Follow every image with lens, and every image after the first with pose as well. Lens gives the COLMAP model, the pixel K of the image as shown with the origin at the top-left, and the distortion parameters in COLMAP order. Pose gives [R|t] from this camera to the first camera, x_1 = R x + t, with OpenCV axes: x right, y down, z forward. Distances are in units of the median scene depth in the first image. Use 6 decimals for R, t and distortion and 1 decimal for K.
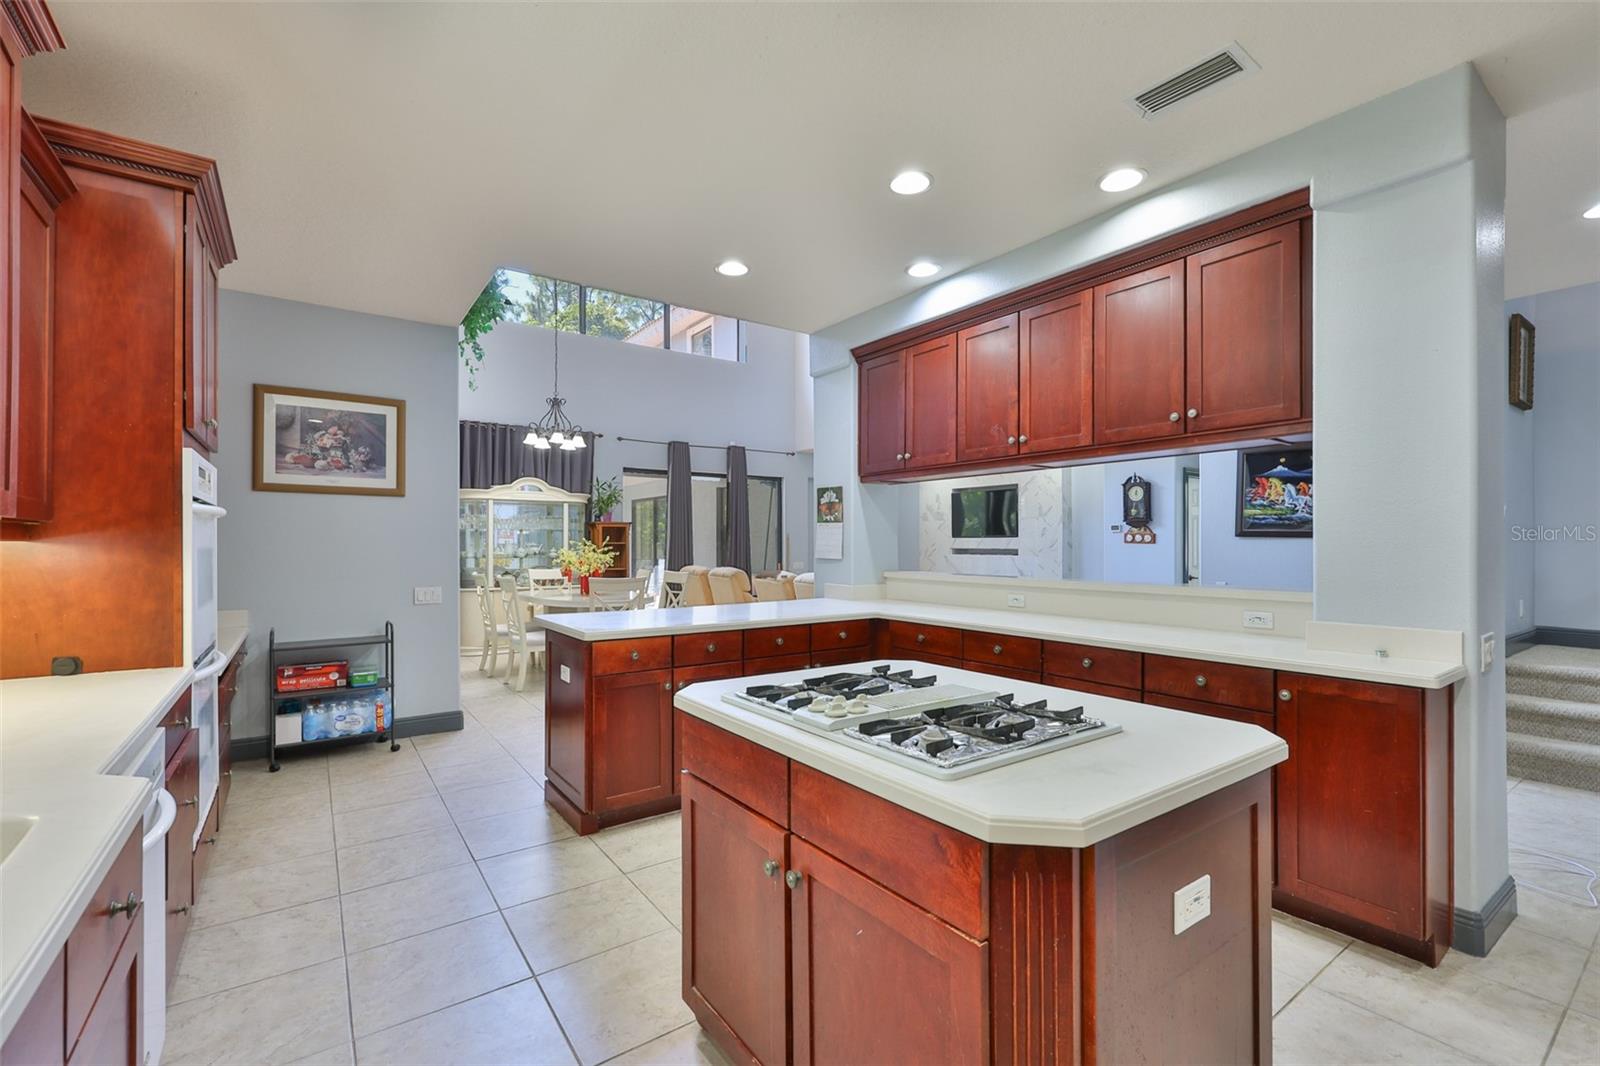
lens RADIAL K [[693.9, 0, 807.8], [0, 693.9, 540.6], [0, 0, 1]] dist [0.001062, 0.000545]
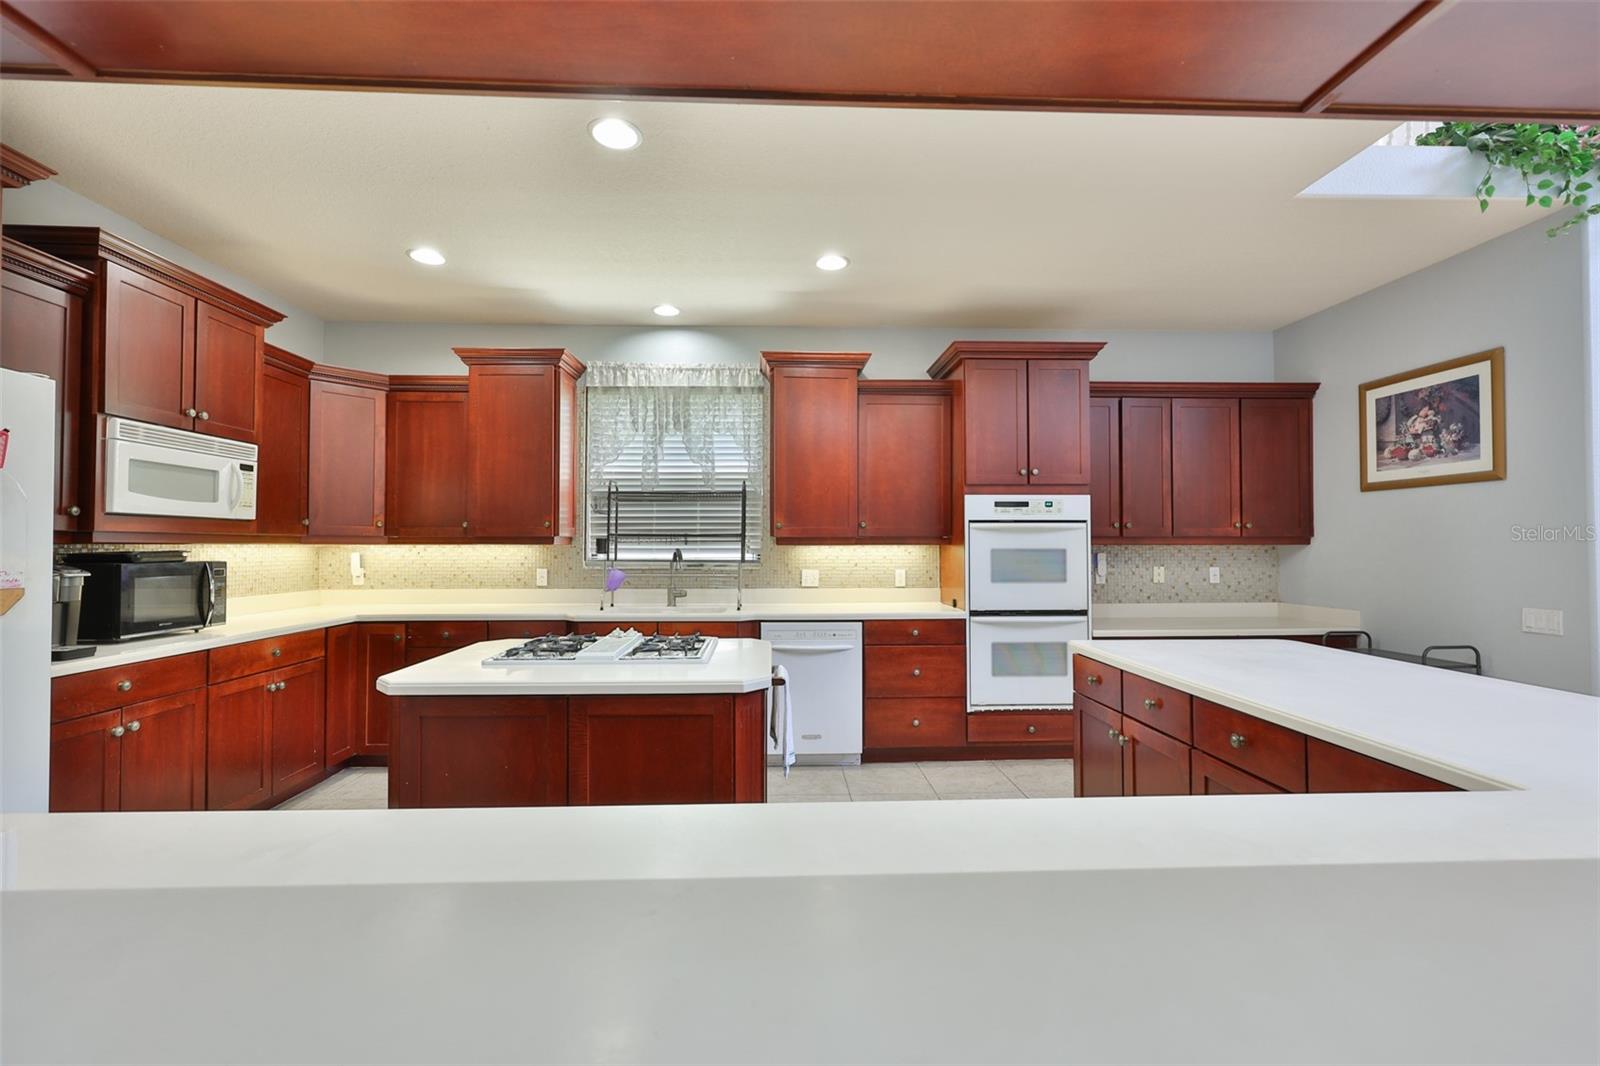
lens RADIAL K [[693.9, 0, 815.2], [0, 693.9, 533.1], [0, 0, 1]] dist [0.001062, 0.000545]
pose [[-0.564303, -0.012665, -0.825471, 0.425482], [0.005165, 0.999809, -0.018871, 0.002228], [0.825552, -0.014913, -0.564130, 0.831408]]
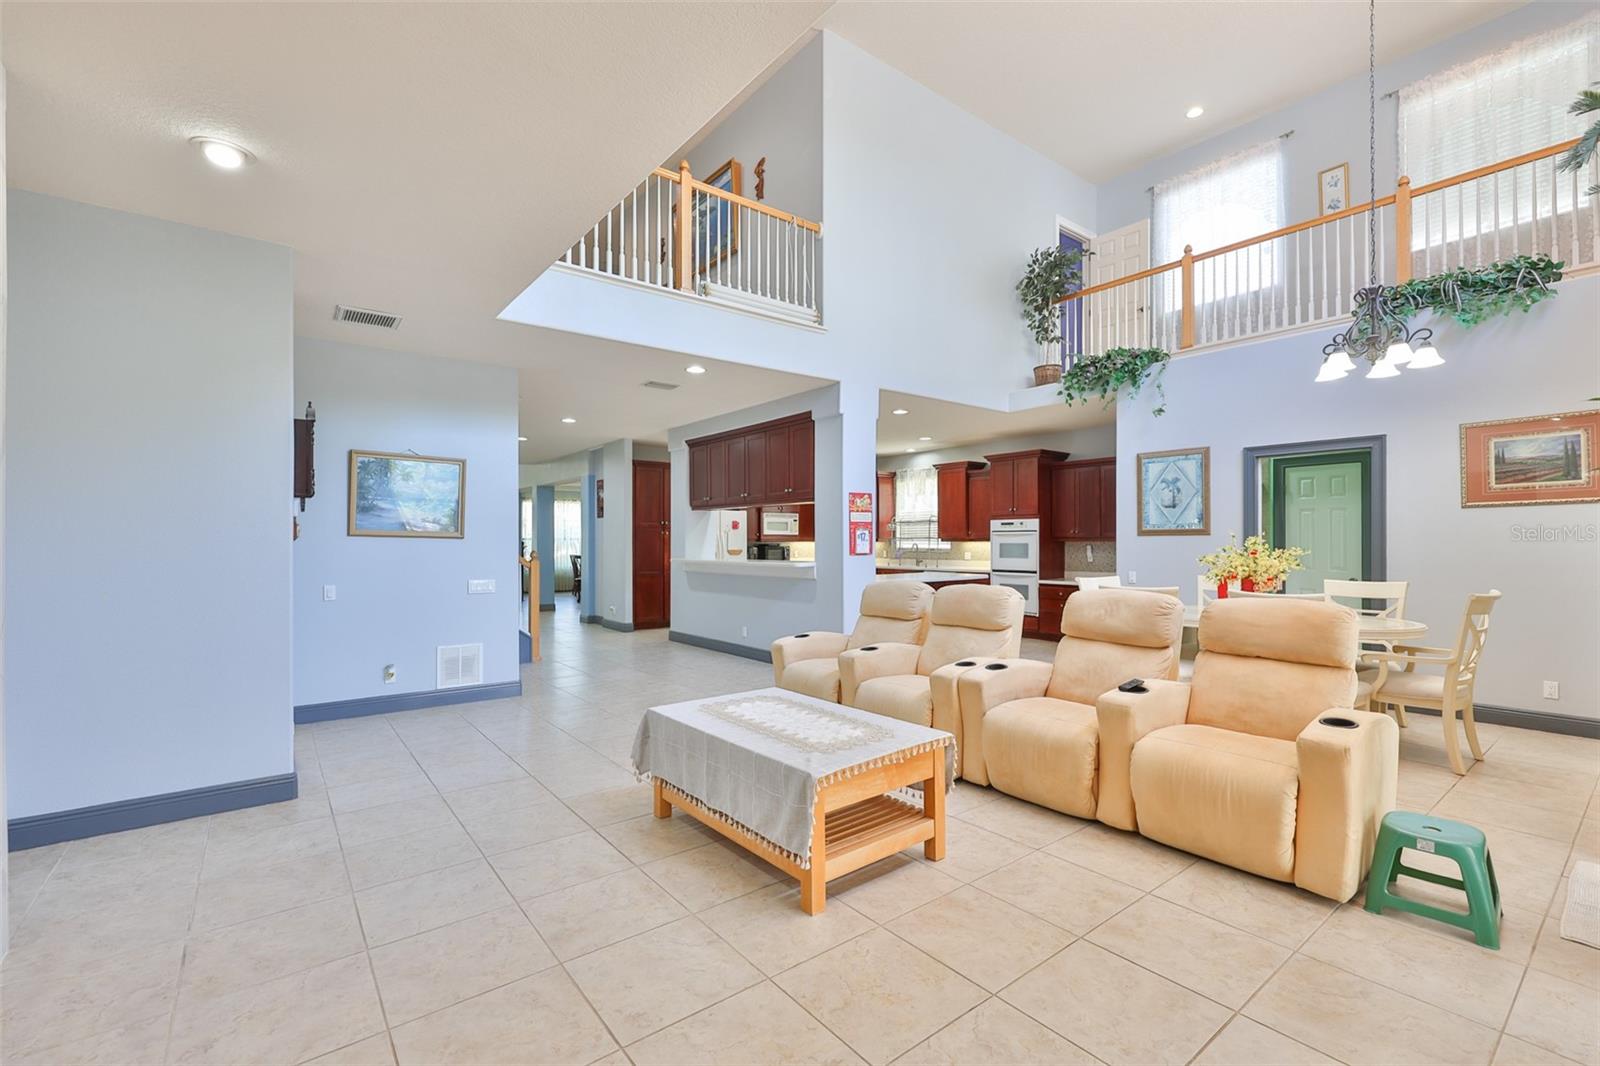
lens RADIAL K [[693.9, 0, 802.9], [0, 693.9, 537.0], [0, 0, 1]] dist [0.001062, 0.000545]
pose [[-0.999483, 0.003417, -0.031964, 0.210397], [0.003797, 0.999923, -0.011830, 0.010685], [0.031921, -0.011945, -0.999419, 2.626562]]
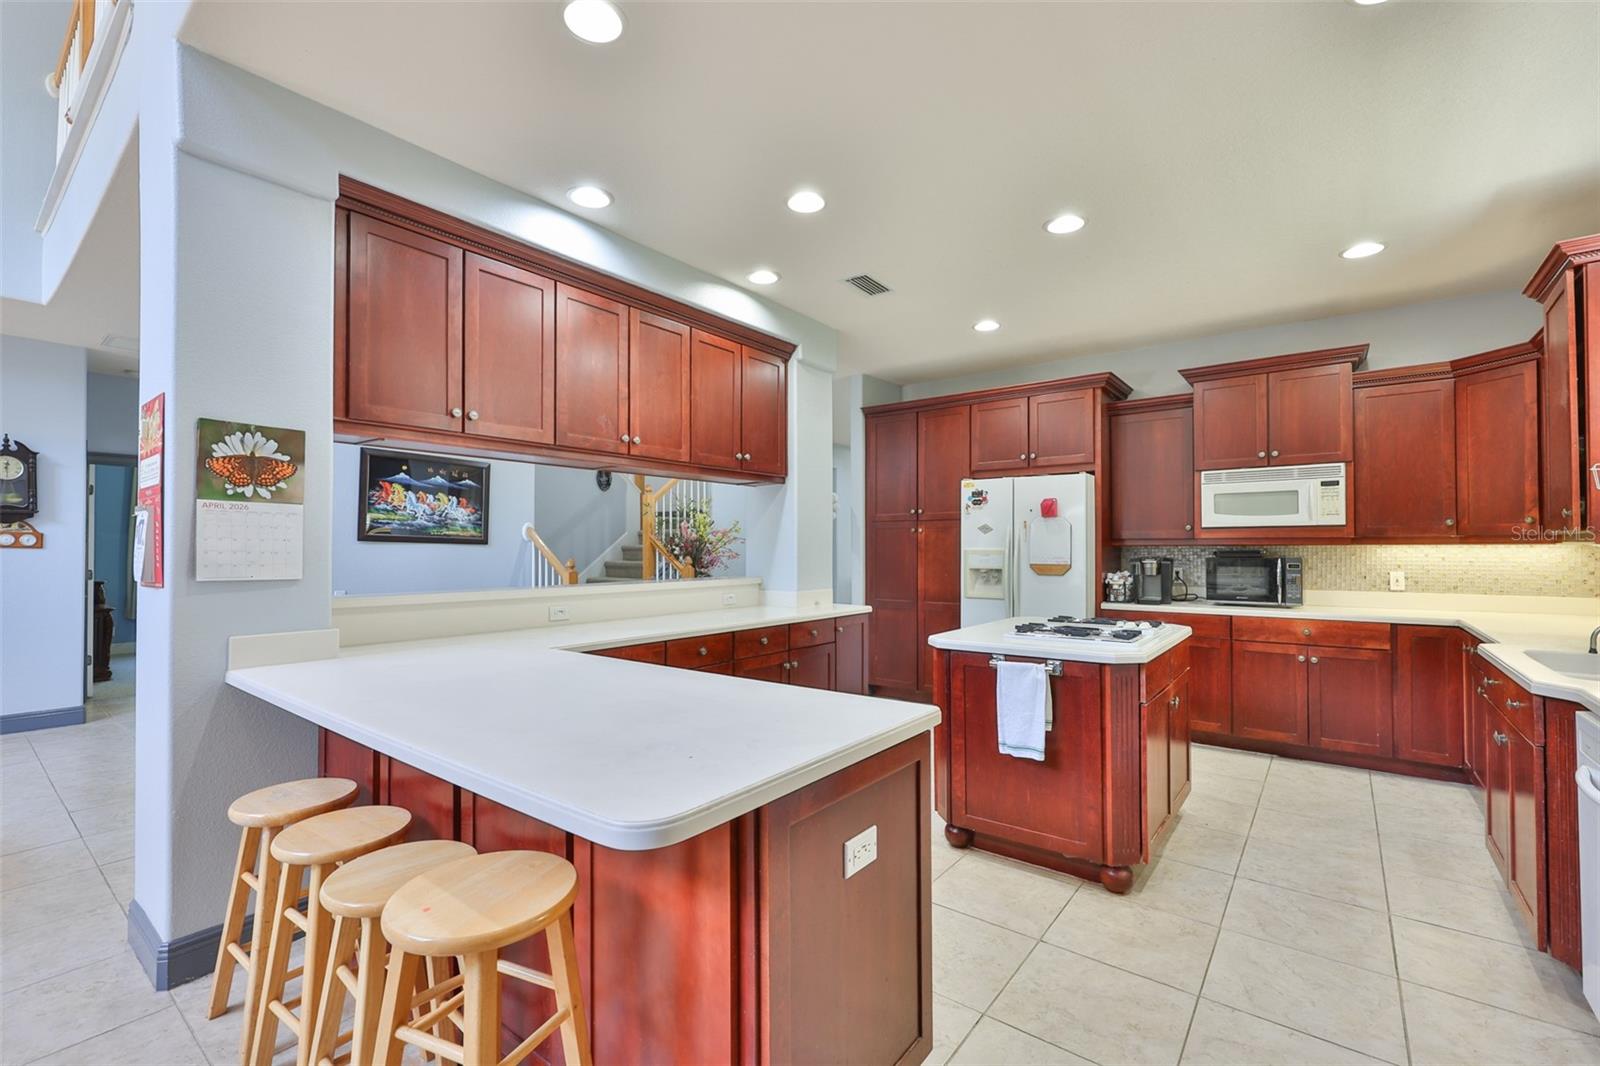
lens RADIAL K [[693.9, 0, 795.3], [0, 693.9, 535.5], [0, 0, 1]] dist [0.001062, 0.000545]
pose [[-0.274555, 0.018699, 0.961390, -0.552187], [-0.003138, 0.999788, -0.020342, 0.005152], [-0.961566, -0.008602, -0.274438, 0.847136]]
